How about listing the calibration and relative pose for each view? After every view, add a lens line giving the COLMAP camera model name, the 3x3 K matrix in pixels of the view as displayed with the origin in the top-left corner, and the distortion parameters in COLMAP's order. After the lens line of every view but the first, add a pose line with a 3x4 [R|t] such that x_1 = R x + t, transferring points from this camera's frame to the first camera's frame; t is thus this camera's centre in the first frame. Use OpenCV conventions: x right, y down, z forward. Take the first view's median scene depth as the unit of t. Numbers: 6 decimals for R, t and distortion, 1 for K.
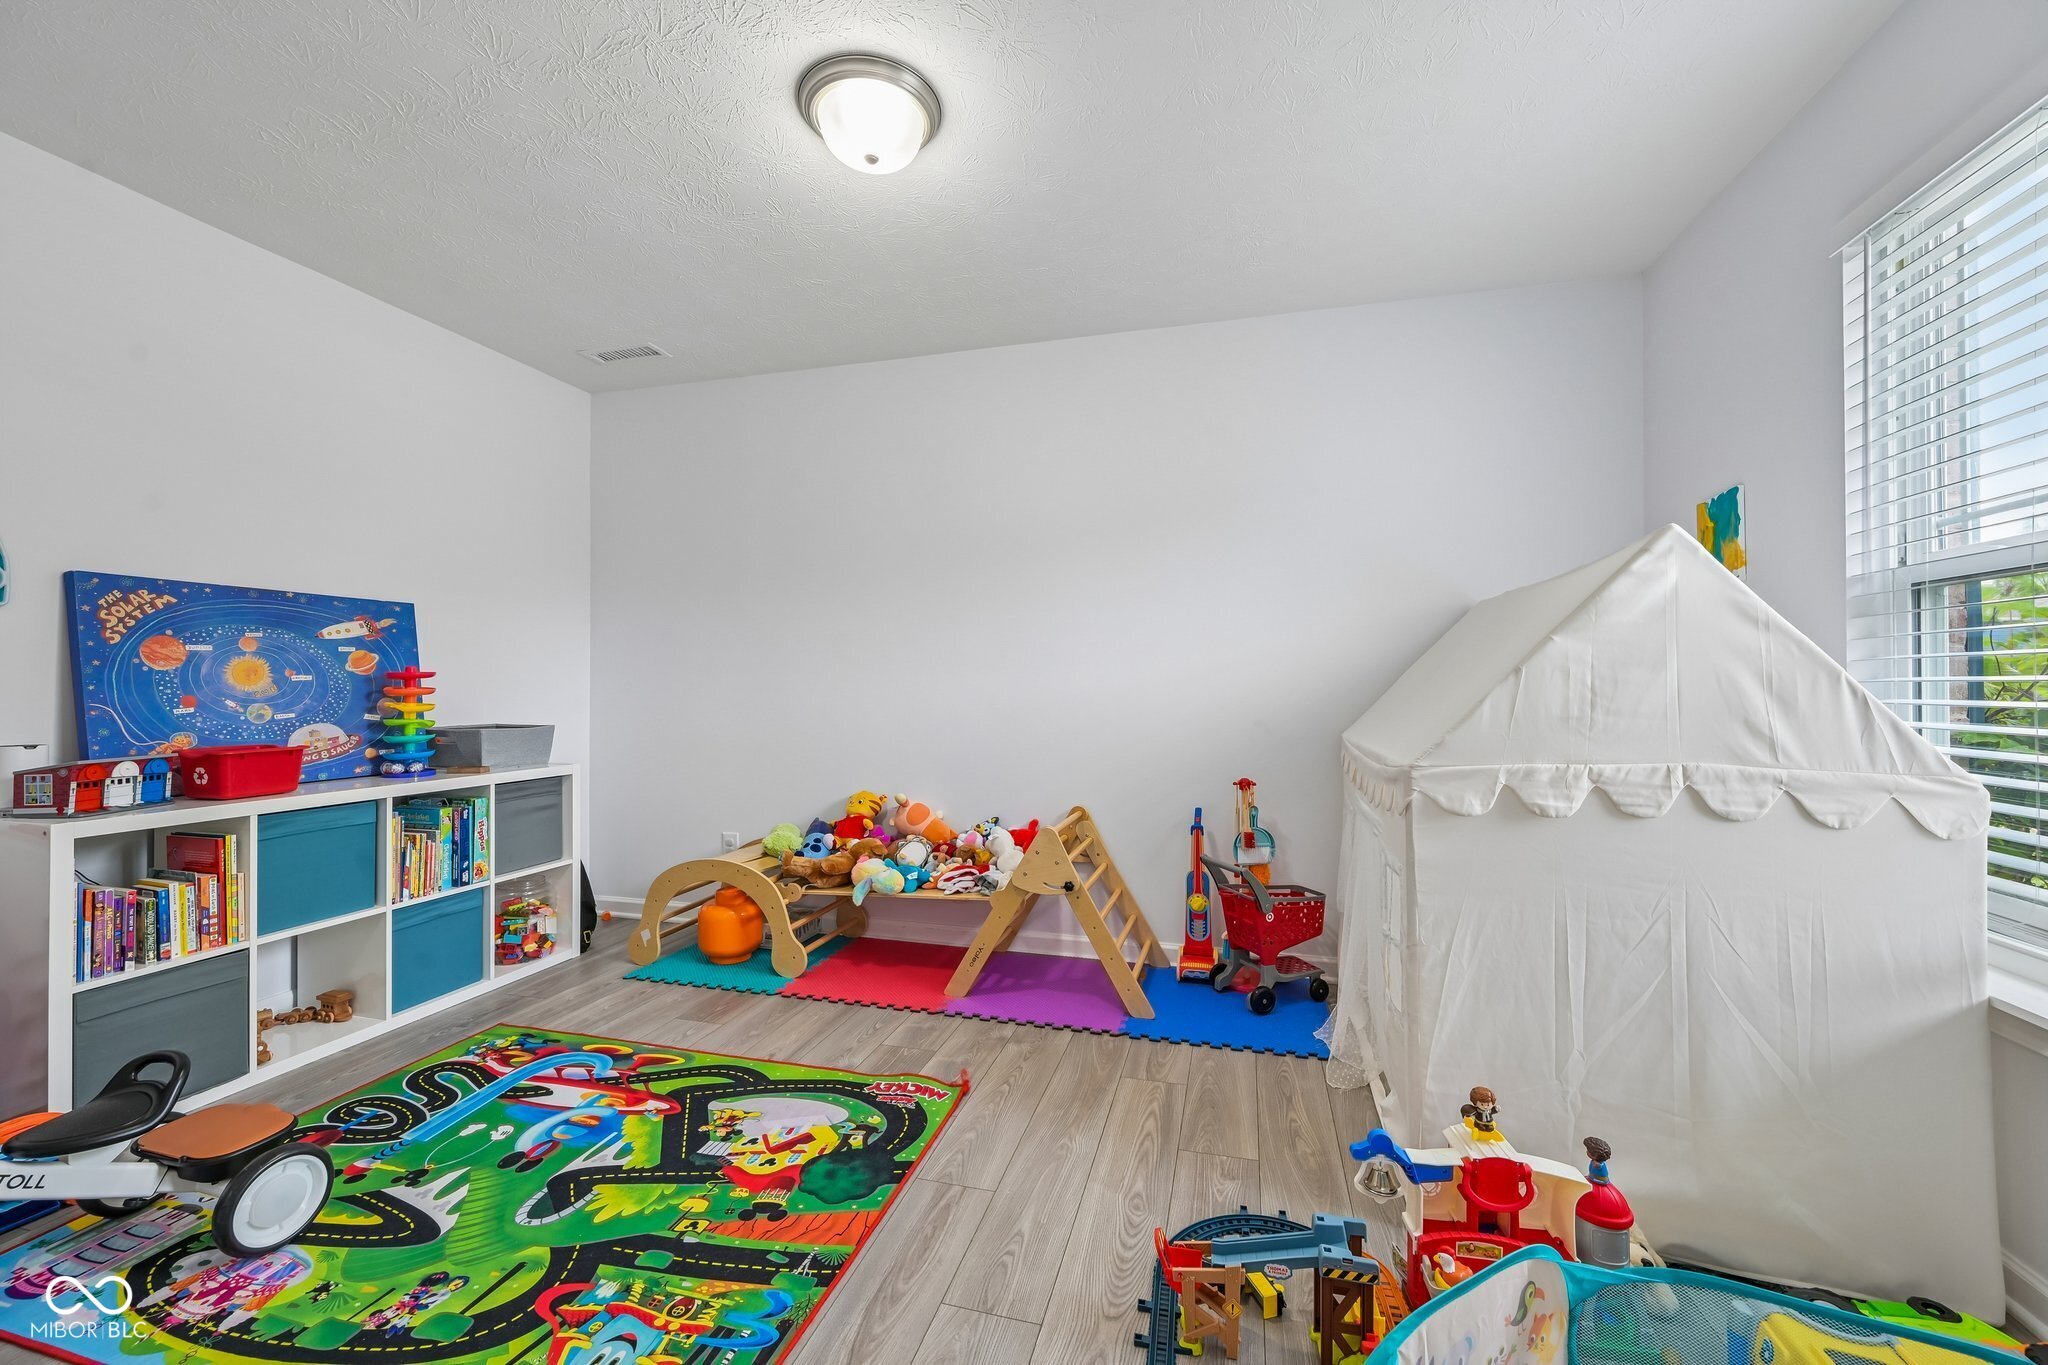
lens RADIAL K [[789.6, 0, 1031.7], [0, 789.6, 671.6], [0, 0, 1]] dist [-0.000744, 0.000042]
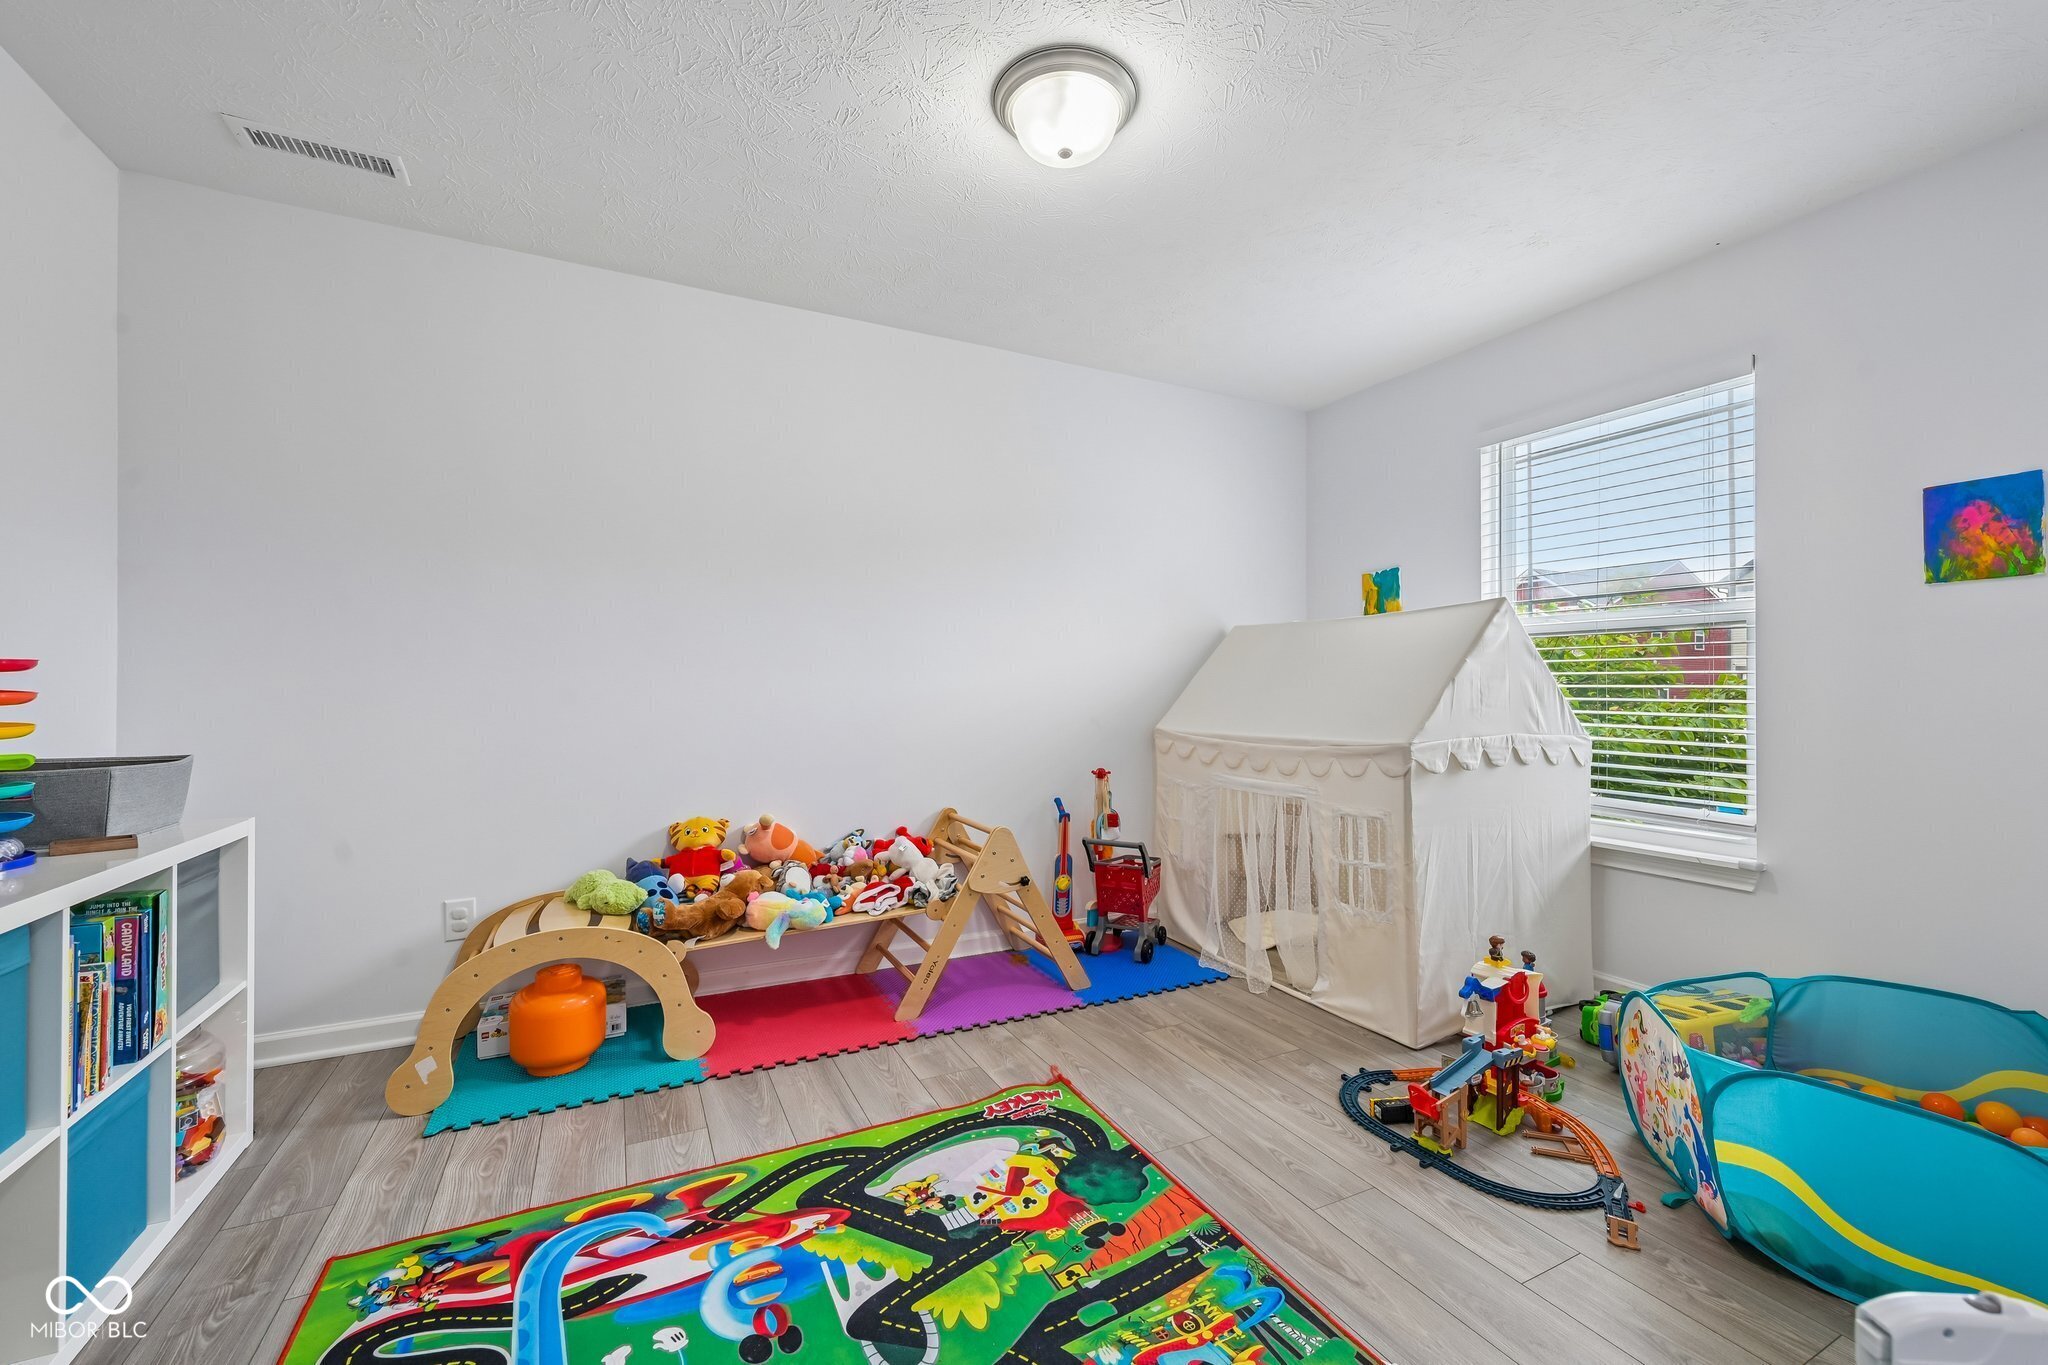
lens RADIAL K [[813.5, 0, 1023.1], [0, 813.5, 674.4], [0, 0, 1]] dist [0.000719, 0.000148]
pose [[0.753143, 0.012529, 0.657738, -0.830966], [-0.014893, 0.999887, -0.001993, 0.002525], [-0.657688, -0.008294, 0.753244, 0.245660]]
